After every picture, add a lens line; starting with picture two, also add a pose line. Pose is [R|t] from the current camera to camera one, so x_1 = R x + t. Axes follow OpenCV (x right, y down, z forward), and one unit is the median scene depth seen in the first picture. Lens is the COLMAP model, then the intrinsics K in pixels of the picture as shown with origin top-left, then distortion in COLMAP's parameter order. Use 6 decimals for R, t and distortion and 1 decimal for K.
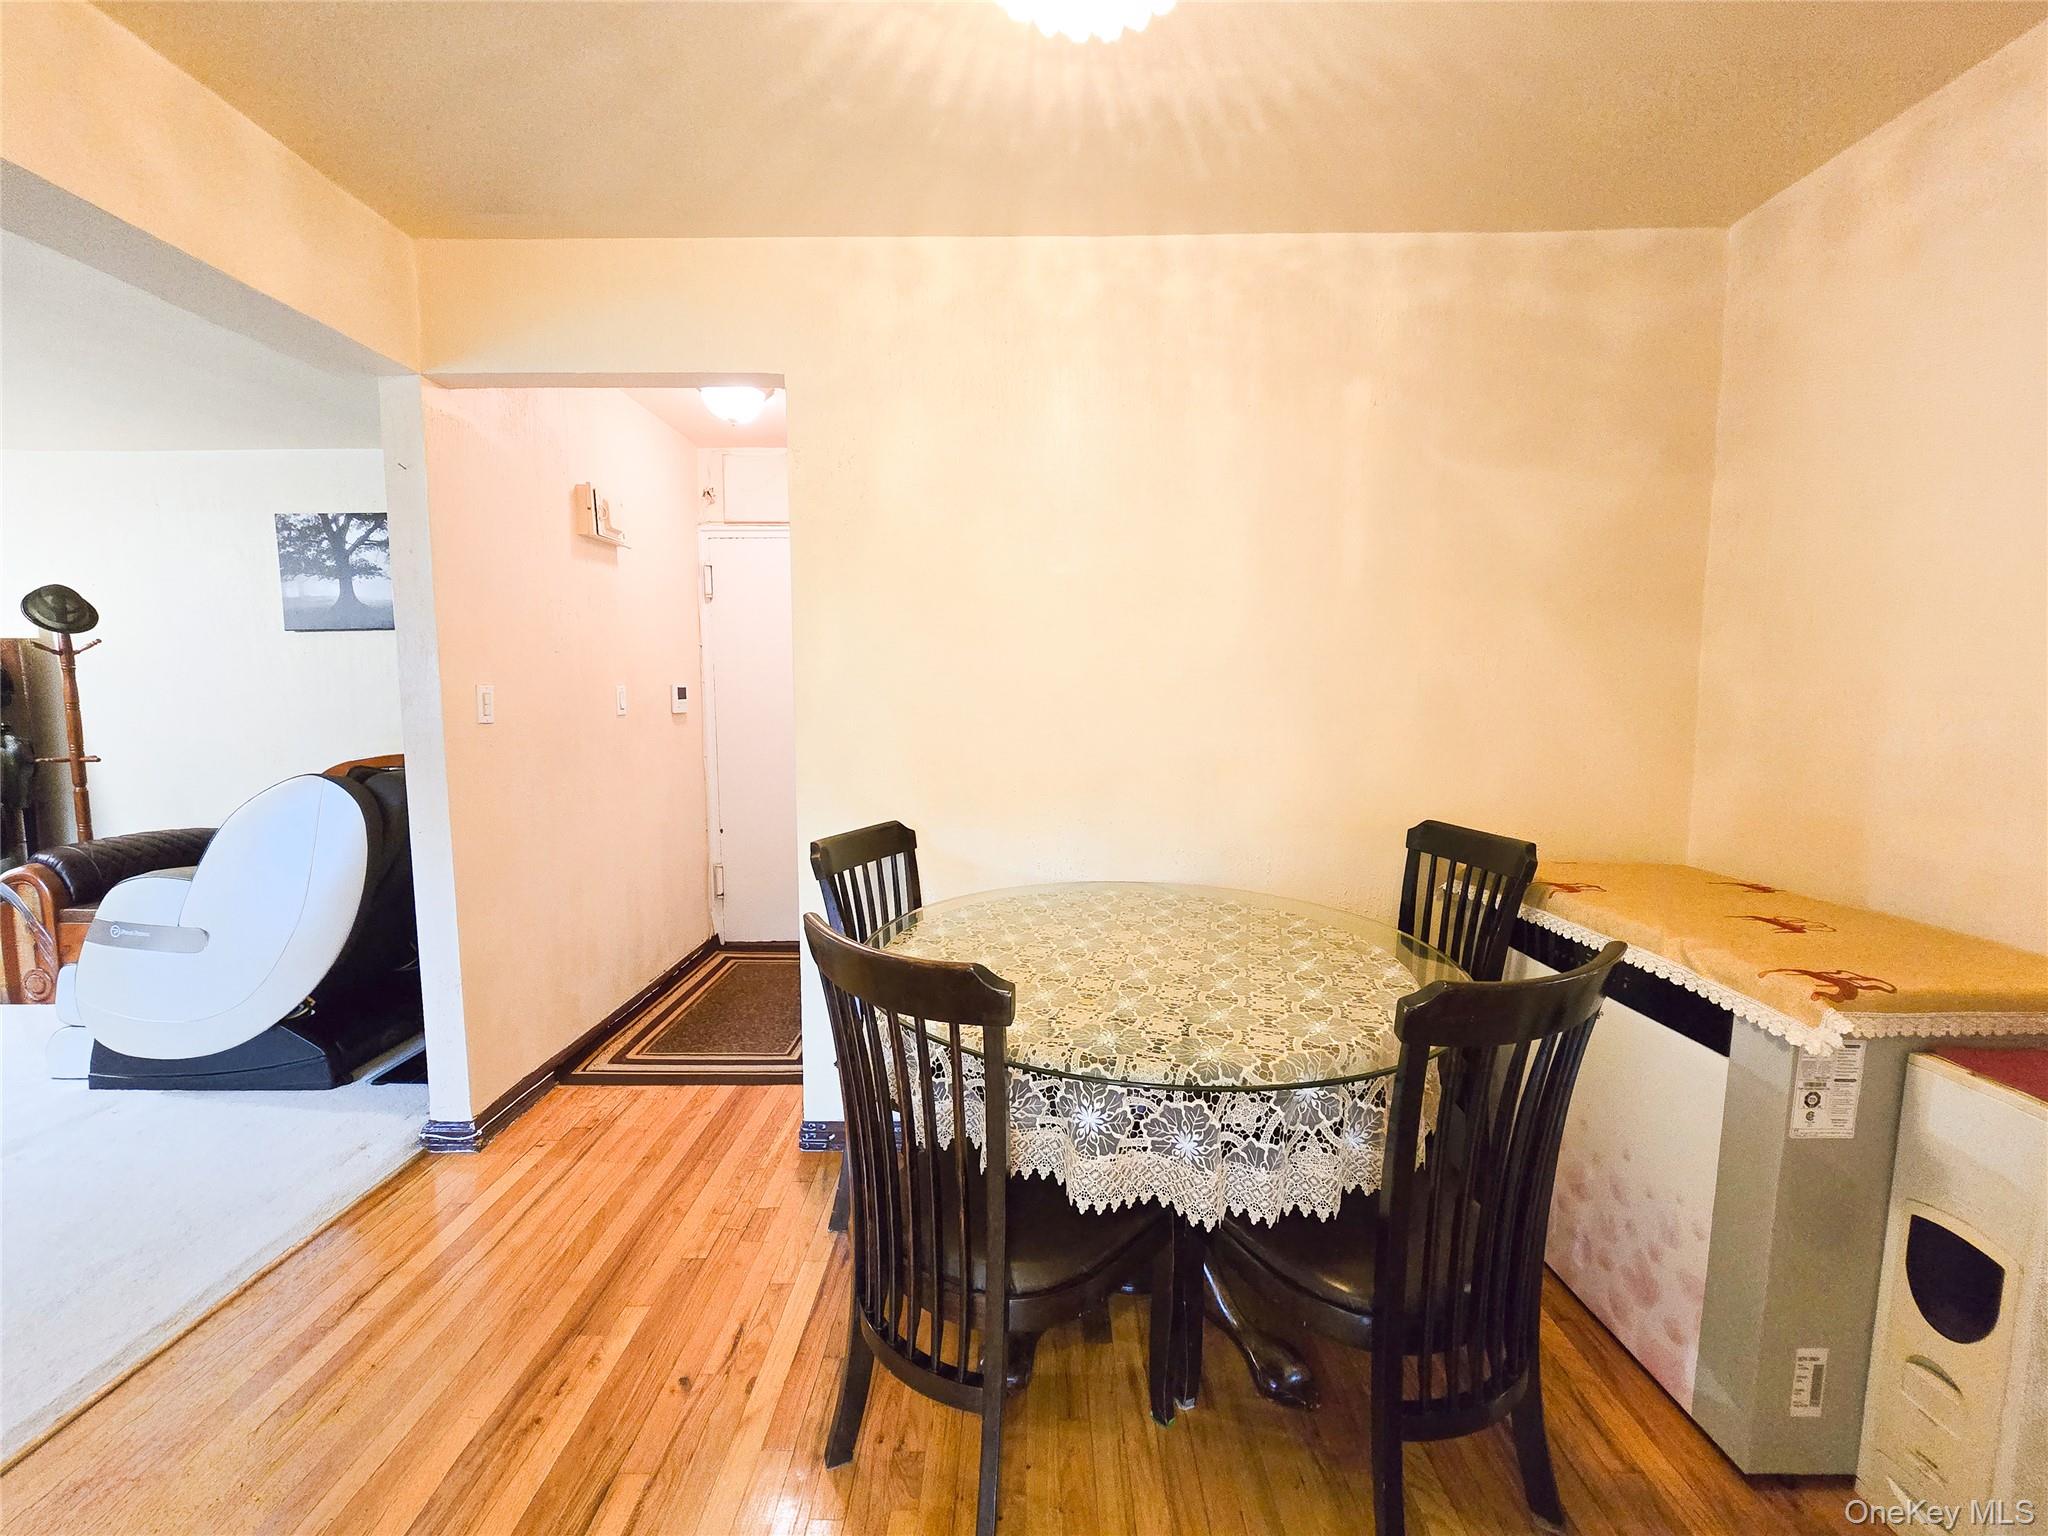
lens RADIAL K [[840.8, 0, 1008.9], [0, 840.8, 773.1], [0, 0, 1]] dist [-0.013047, 0.003835]
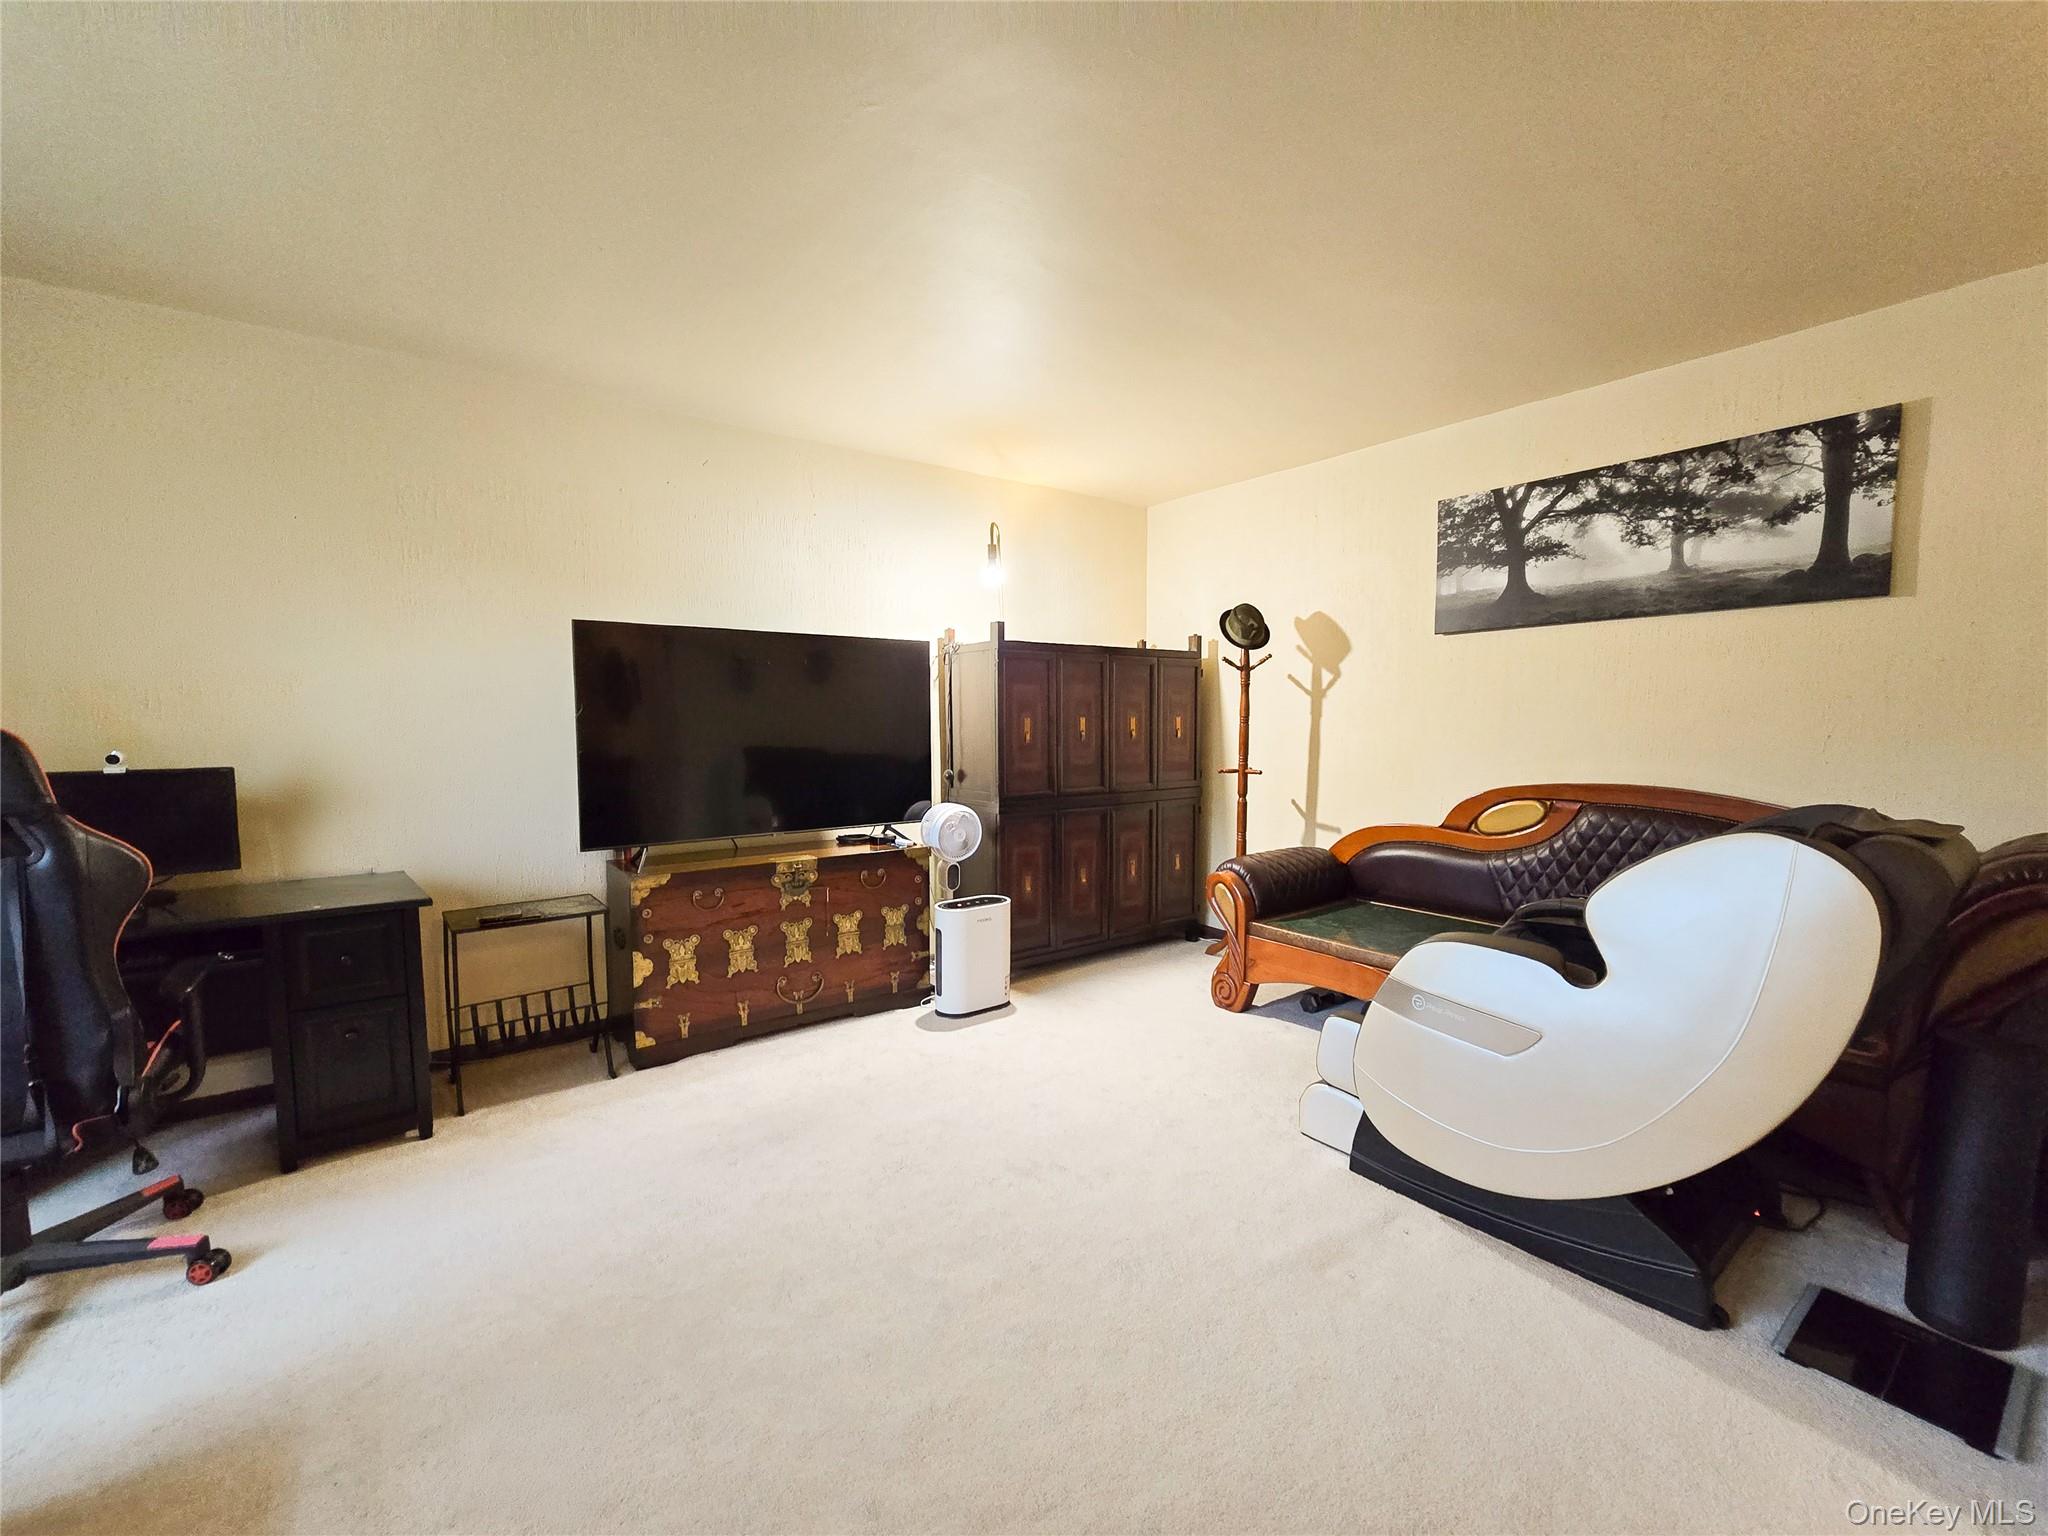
lens RADIAL K [[840.8, 0, 1023.9], [0, 840.8, 782.3], [0, 0, 1]] dist [-0.013047, 0.003835]
pose [[0.612606, 0.060687, -0.788056, -0.437235], [-0.071522, 0.997214, 0.021195, -0.004608], [0.787146, 0.043379, 0.615239, 0.131391]]
